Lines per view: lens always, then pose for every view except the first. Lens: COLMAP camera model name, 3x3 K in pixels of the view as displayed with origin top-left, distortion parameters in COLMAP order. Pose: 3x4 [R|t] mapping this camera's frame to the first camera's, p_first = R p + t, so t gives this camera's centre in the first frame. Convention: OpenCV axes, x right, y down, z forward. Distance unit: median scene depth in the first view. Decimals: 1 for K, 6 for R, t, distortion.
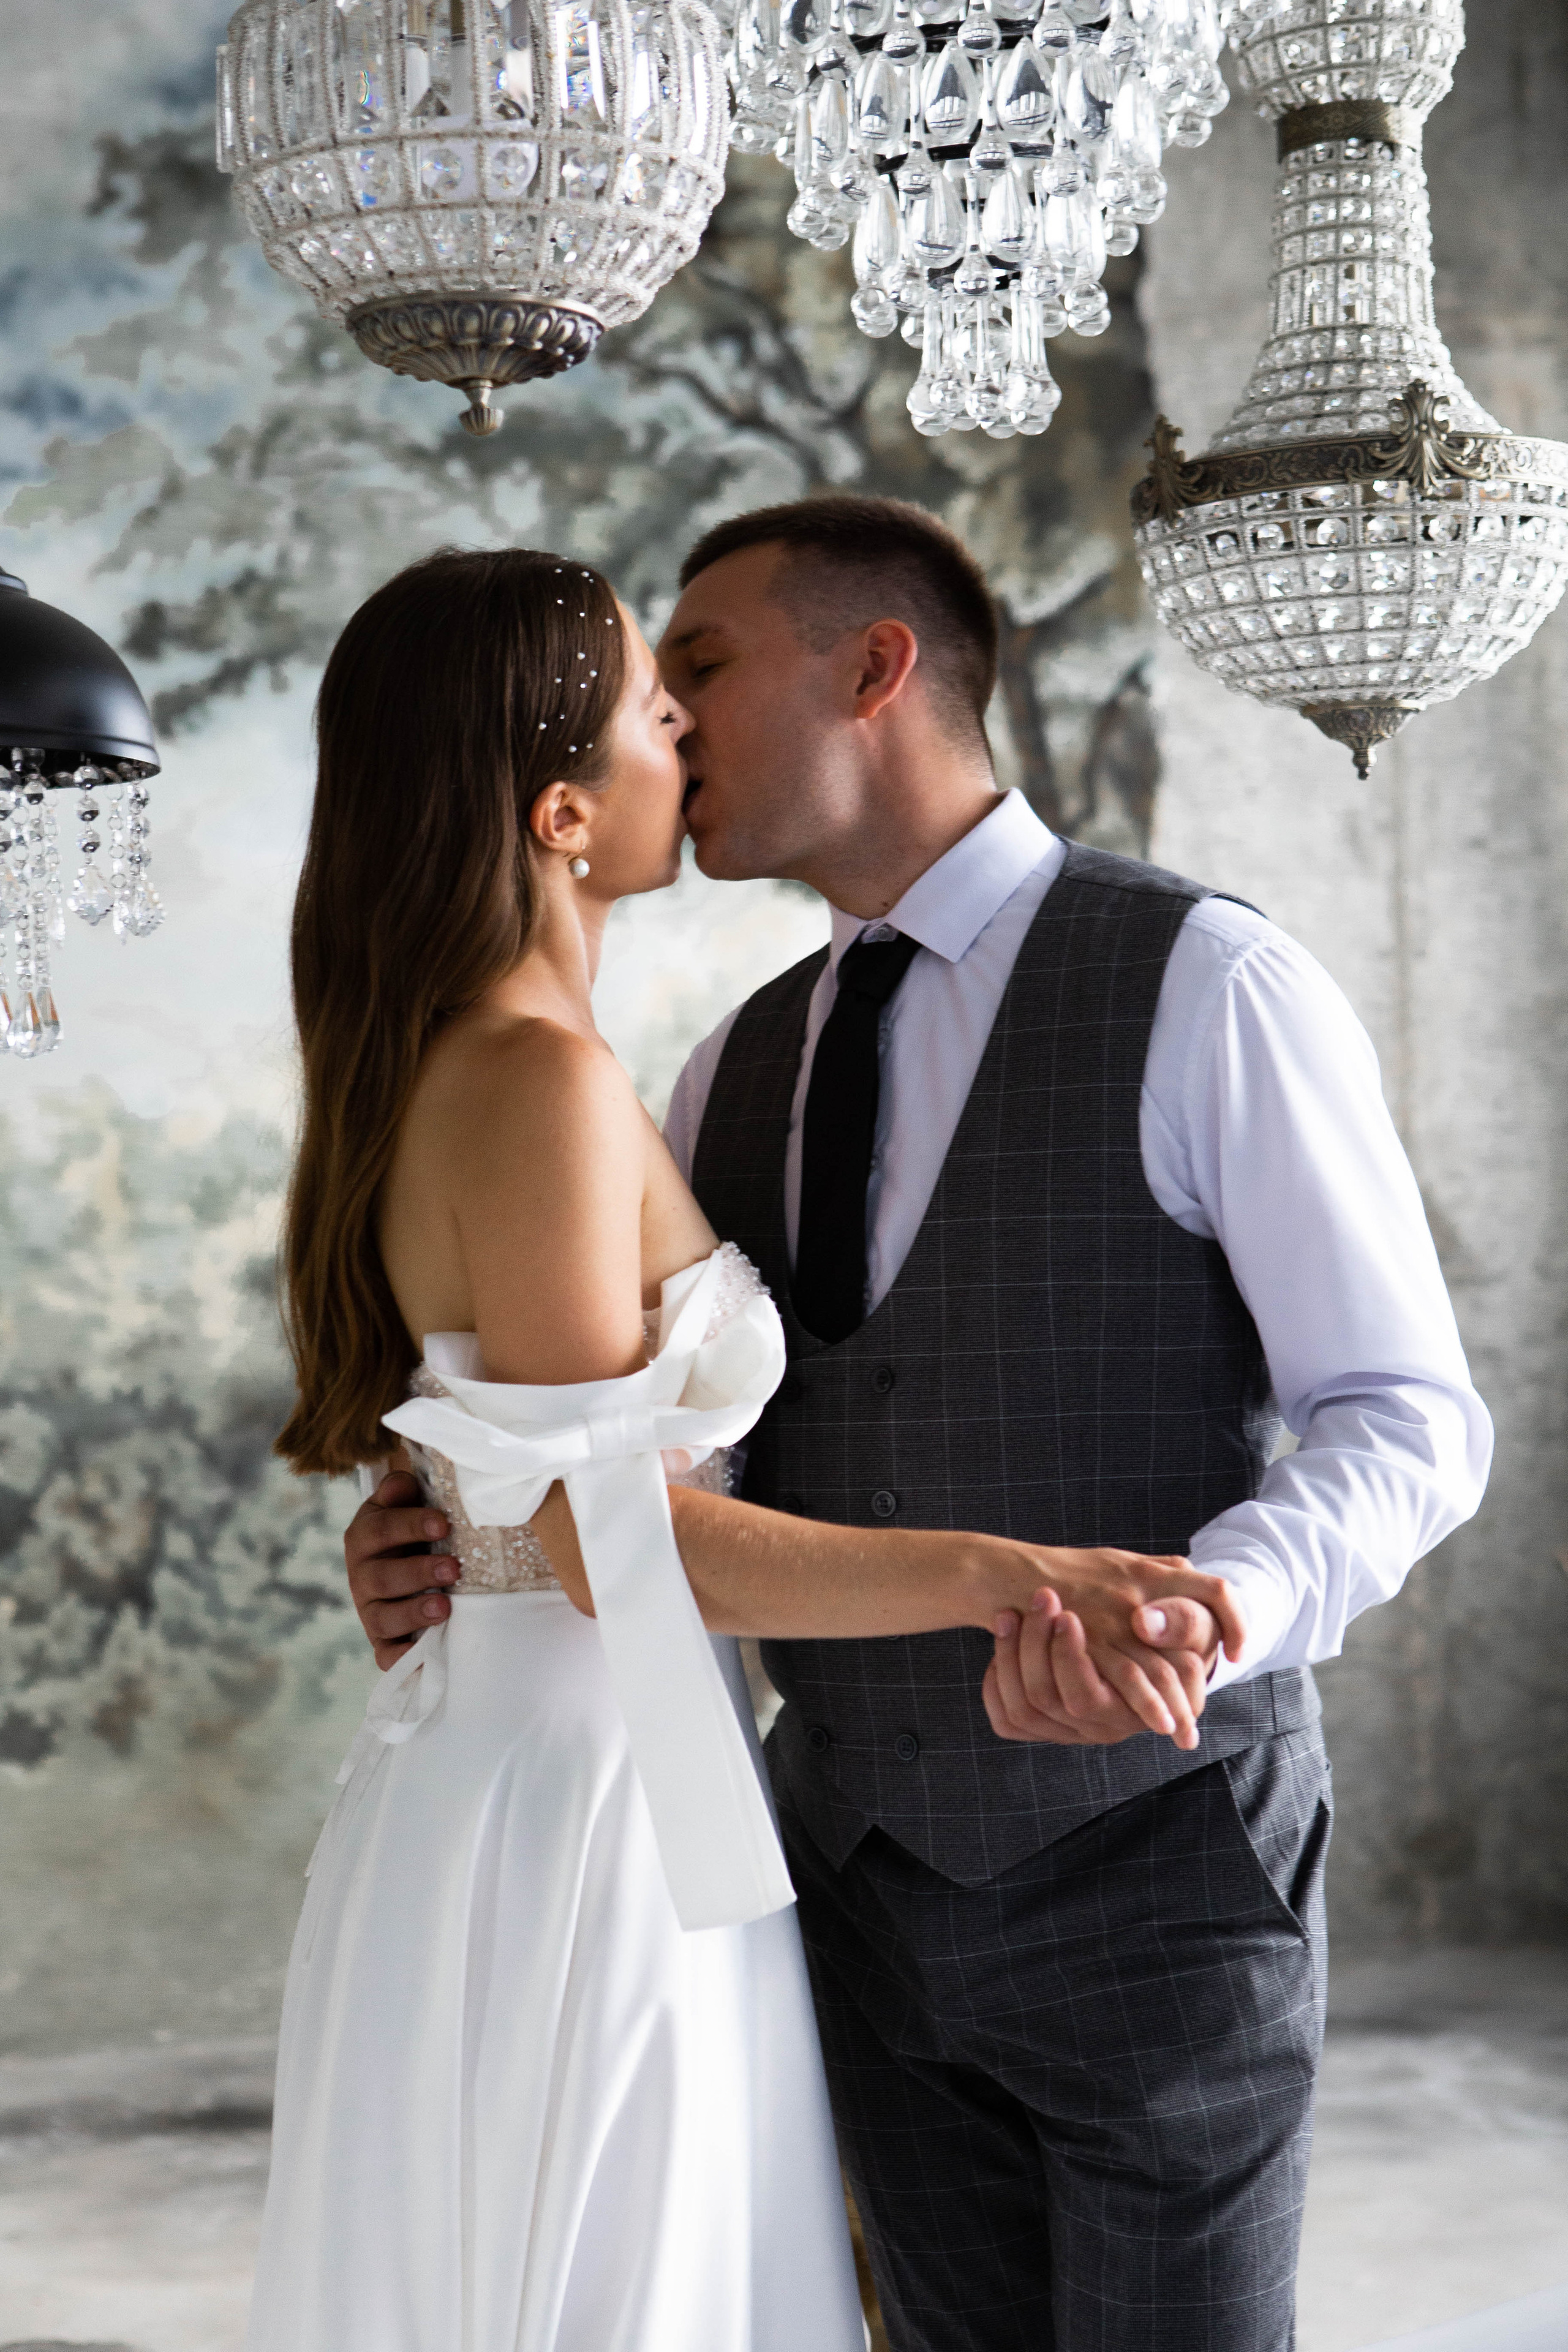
lens RADIAL K [[4211.8, 0, 781.1], [0, 4211.8, 1104.8], [0, 0, 1]] dist [0.183537, 0.005625]
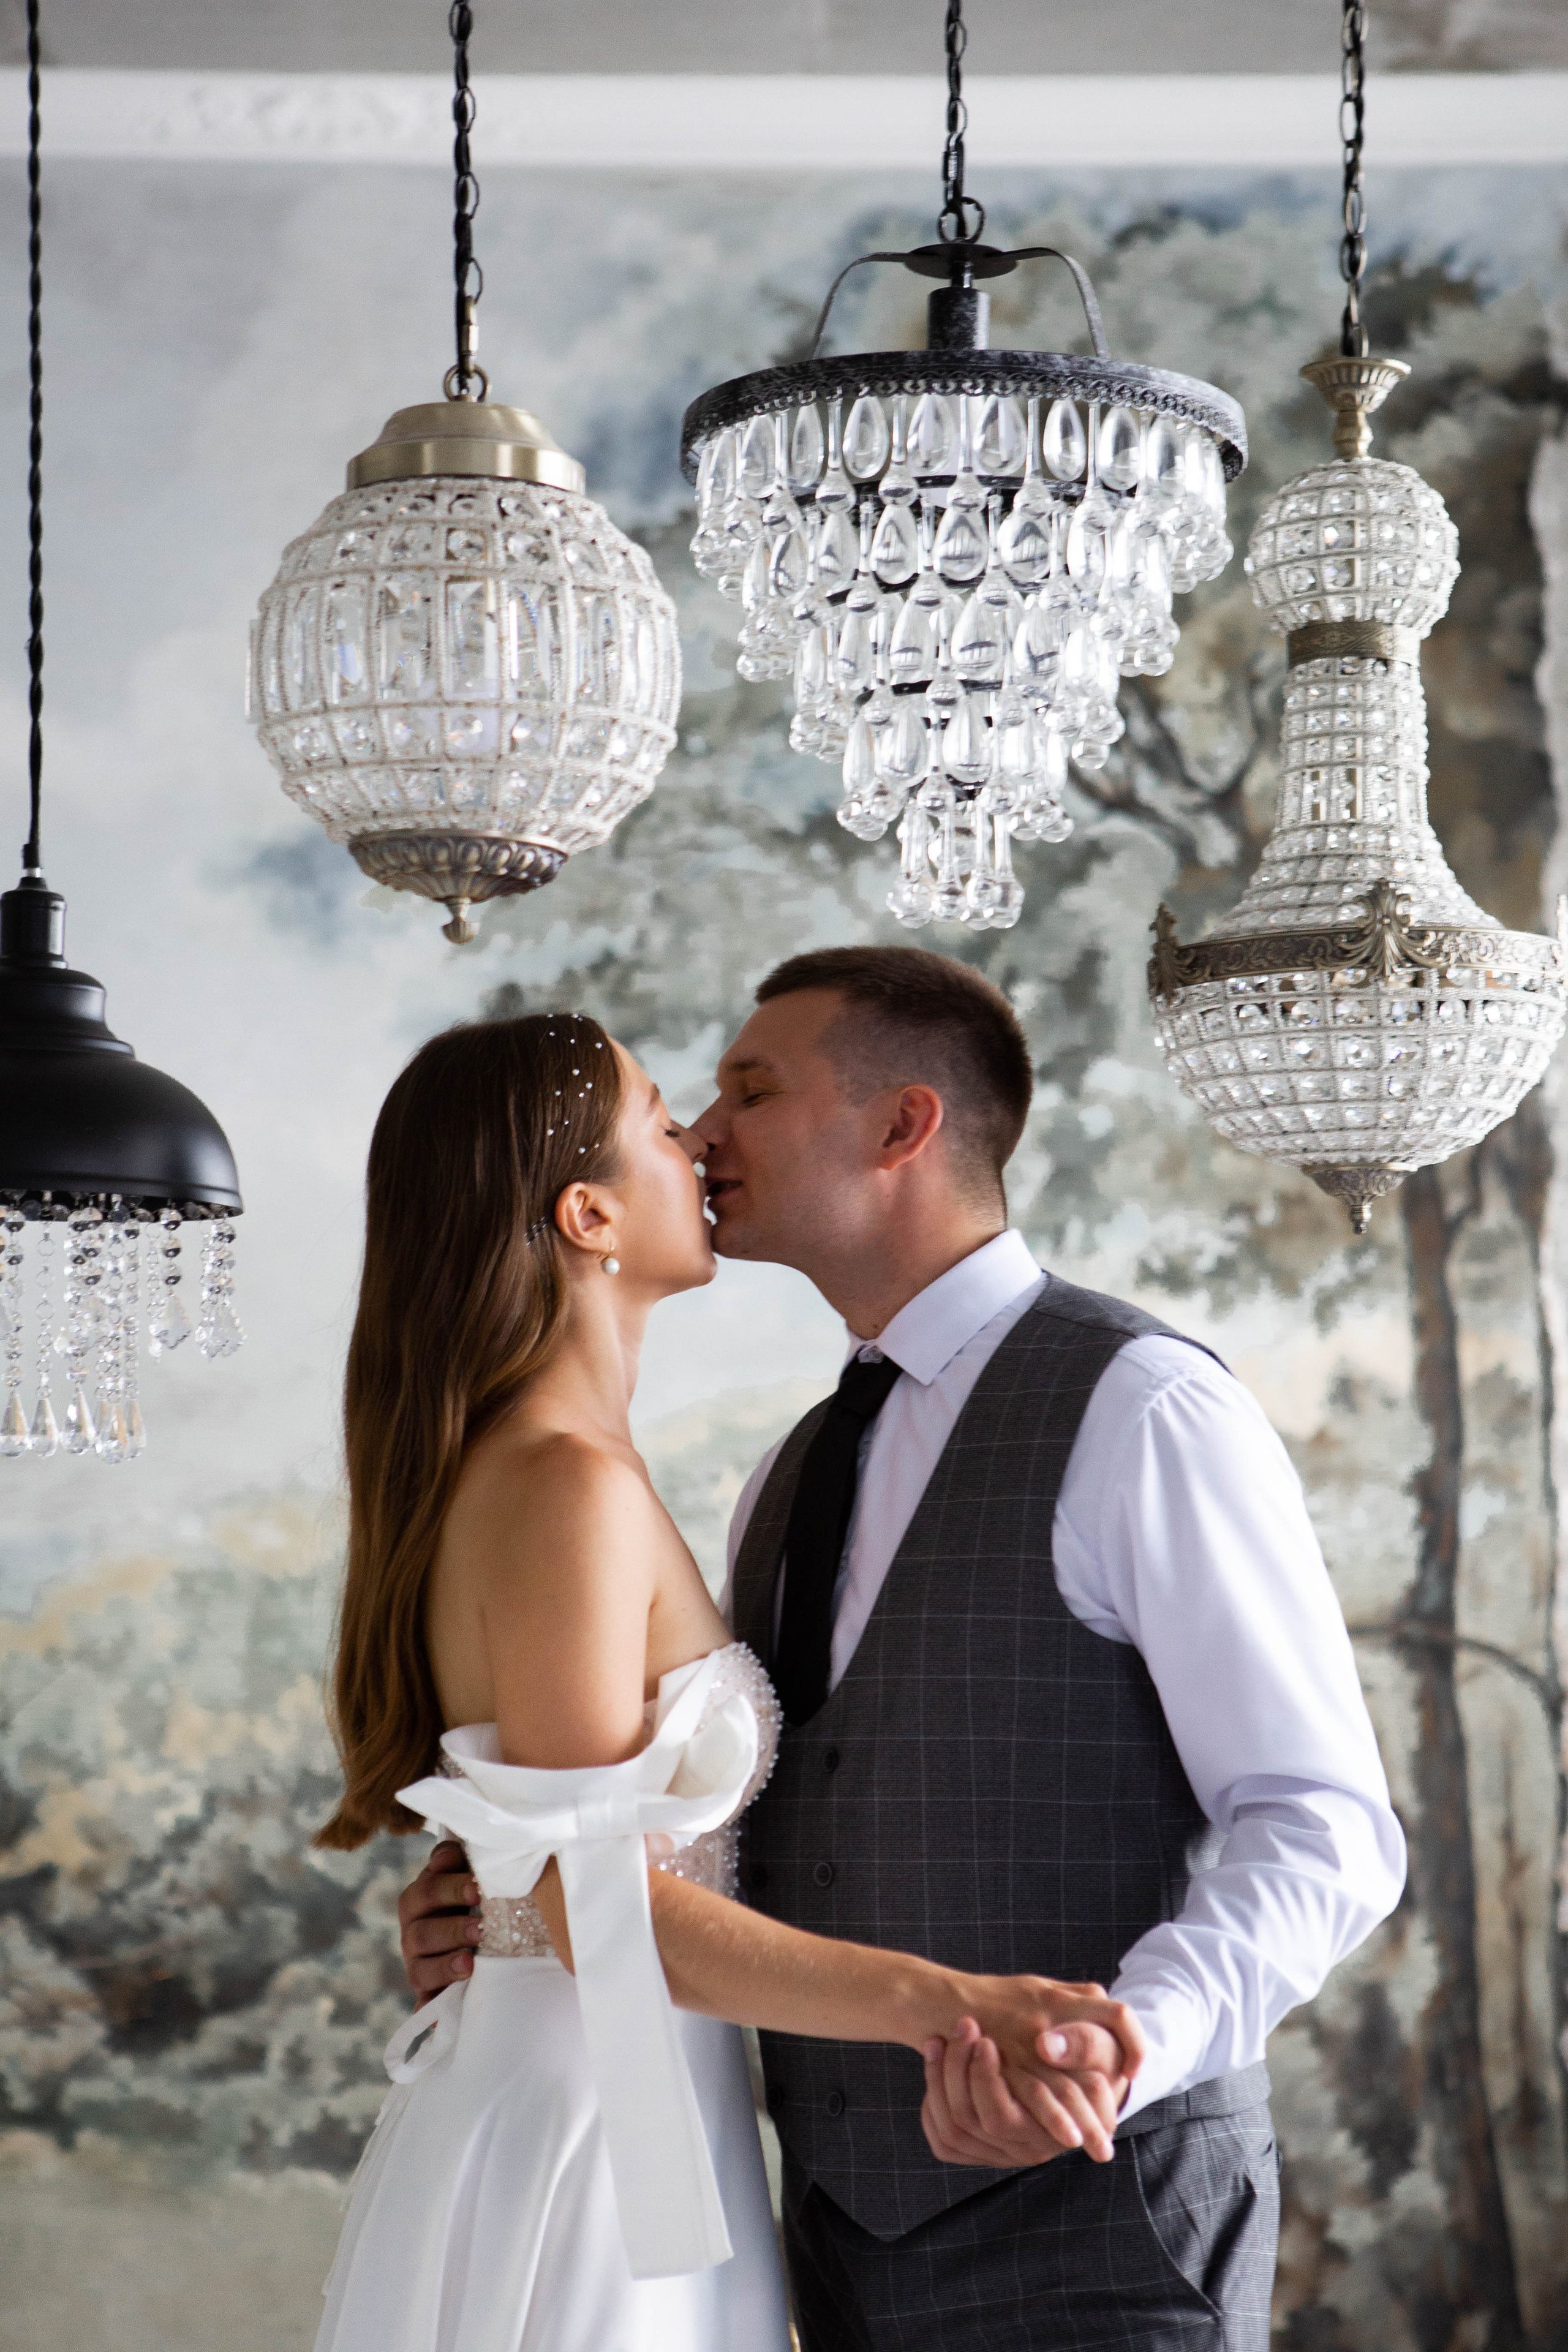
lens RADIAL K [[4761.6, 0, 784.0], [0, 4761.6, 1176.0], [0, 0, 1]] dist [0.207444, 0.308053]
pose [[0.990880, 0.018249, -0.133505, 0.160088], [-0.026841, 0.997662, -0.062846, -0.011520], [0.132046, 0.065857, 0.989053, -0.234532]]
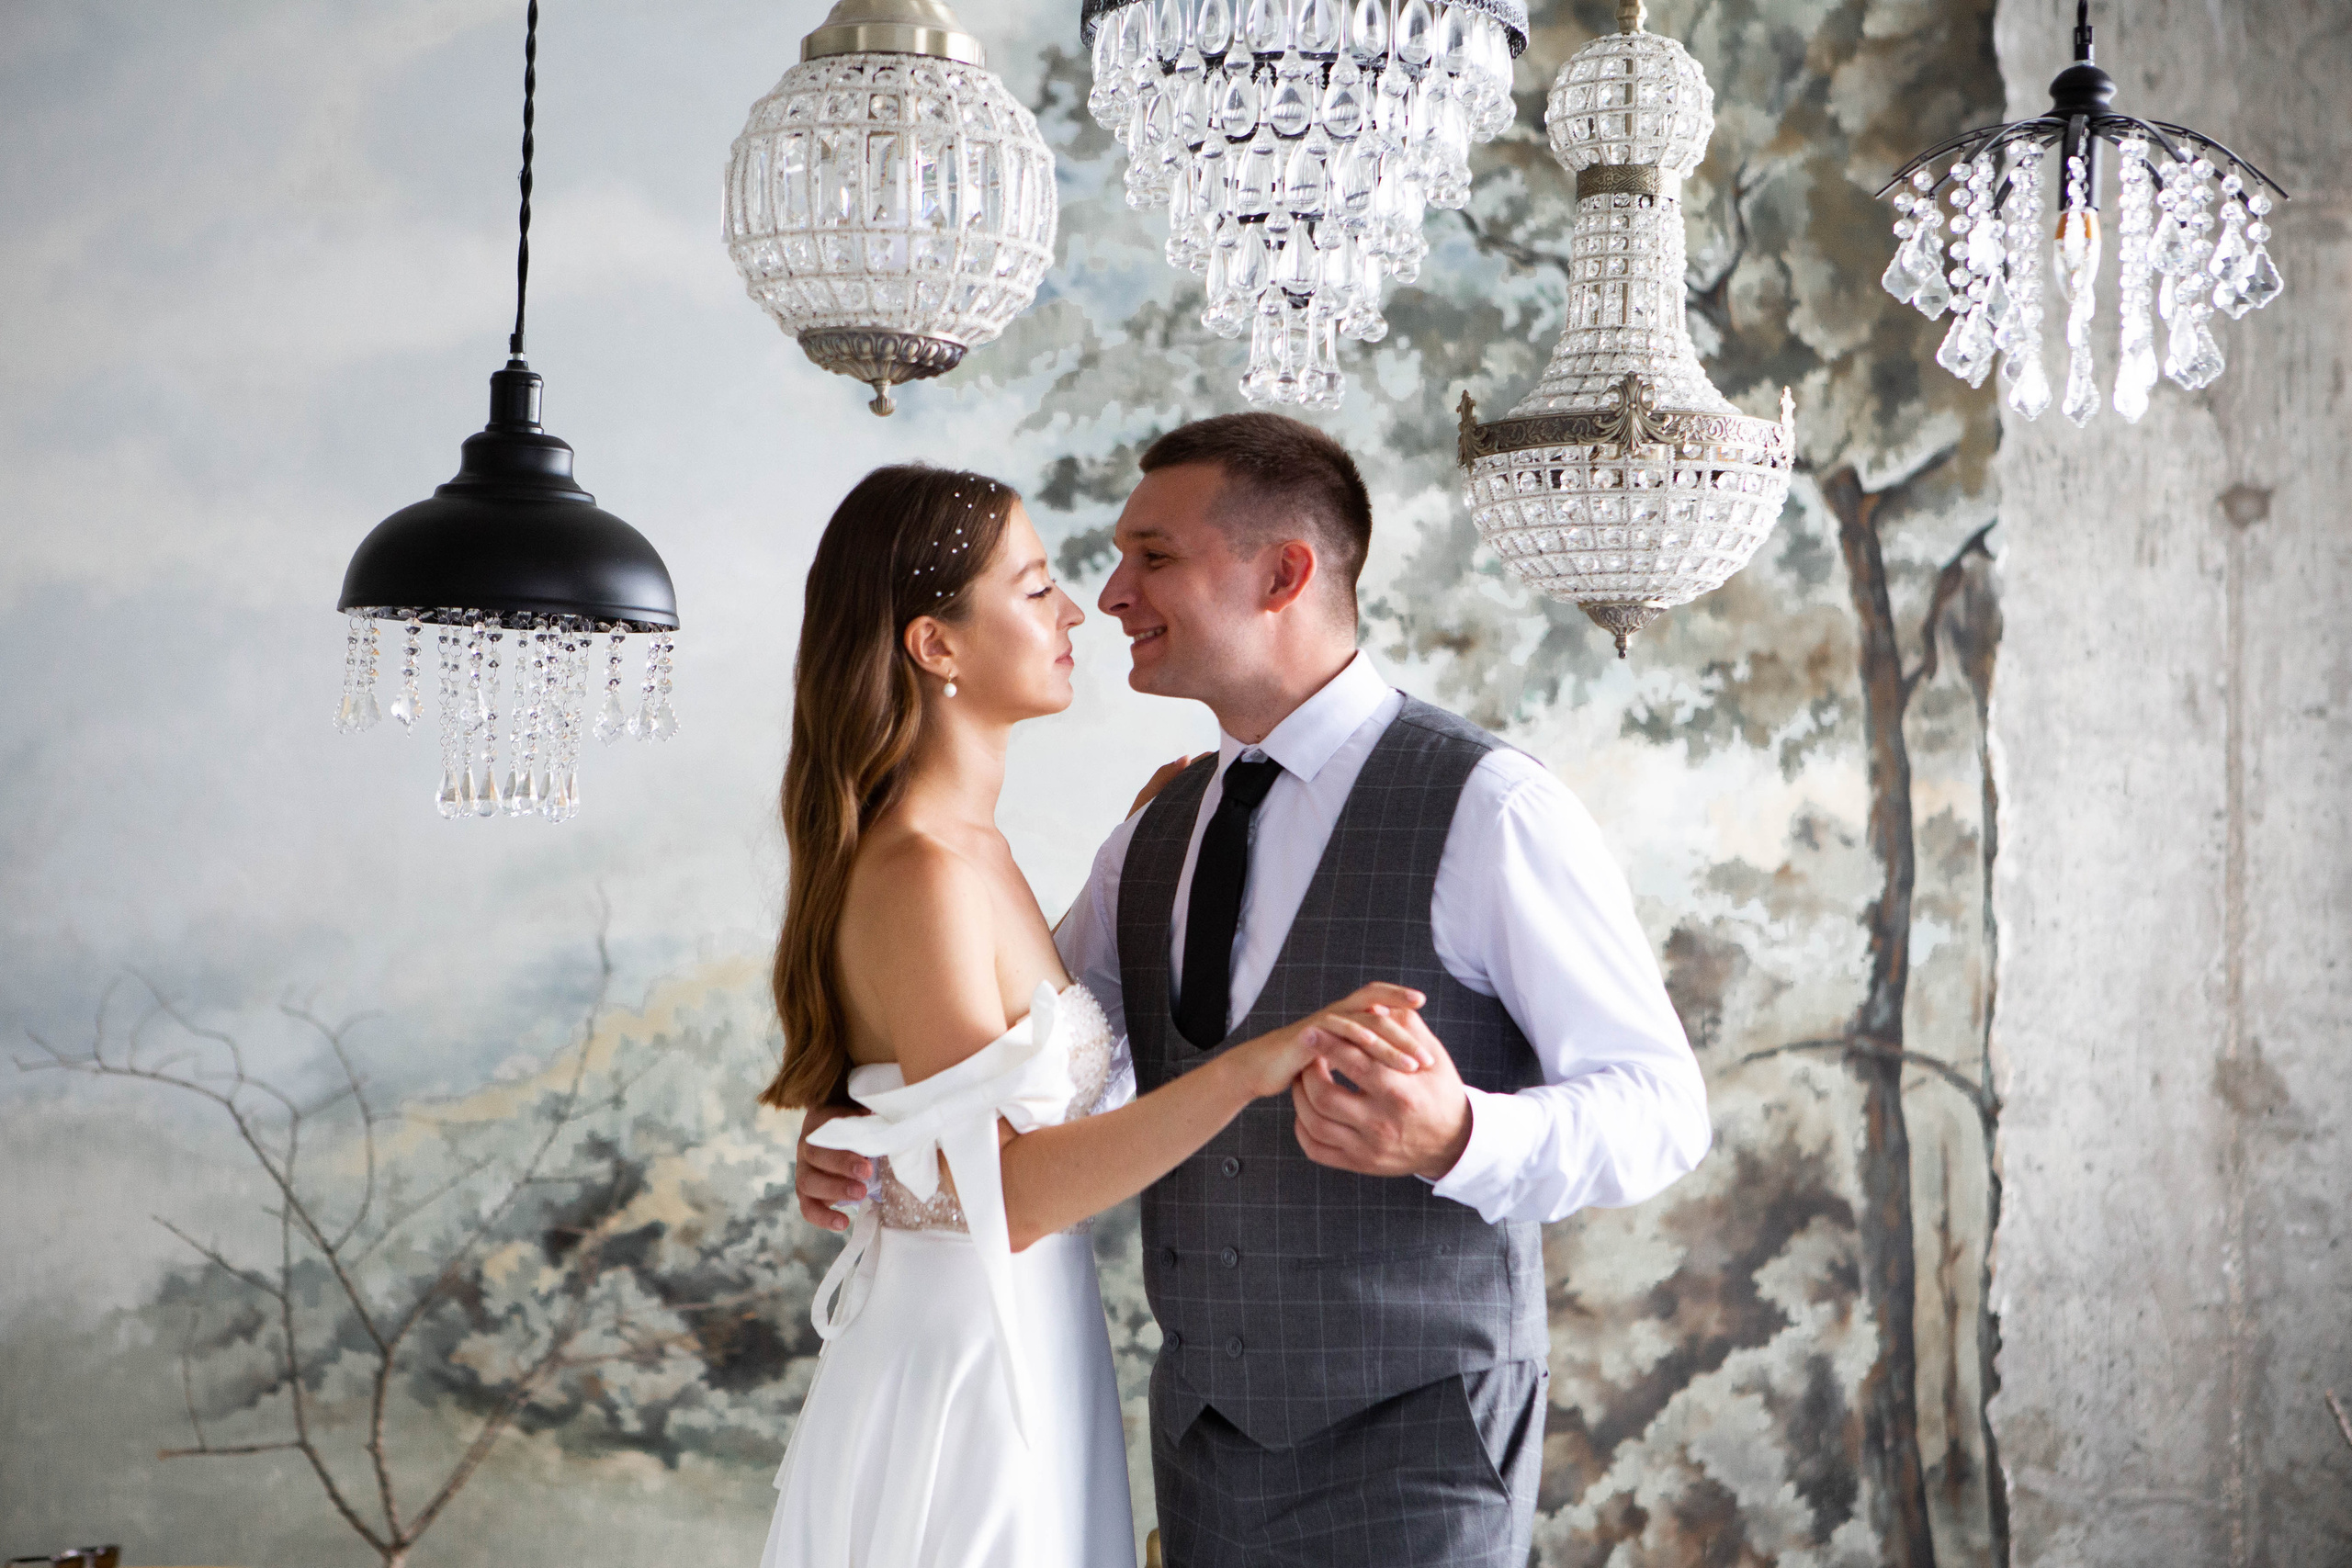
lens RADIAL K [[4693.0, 0, 1176.7], [0, 4693.0, 794.7], [0, 0, 1]] dist [0.272529, -0.171621]
pose [[0.980582, 0.038260, -0.192343, 0.299185], [-0.045159, 0.998480, -0.031611, 0.021447], [0.190841, 0.039683, 0.980818, -0.517802]]
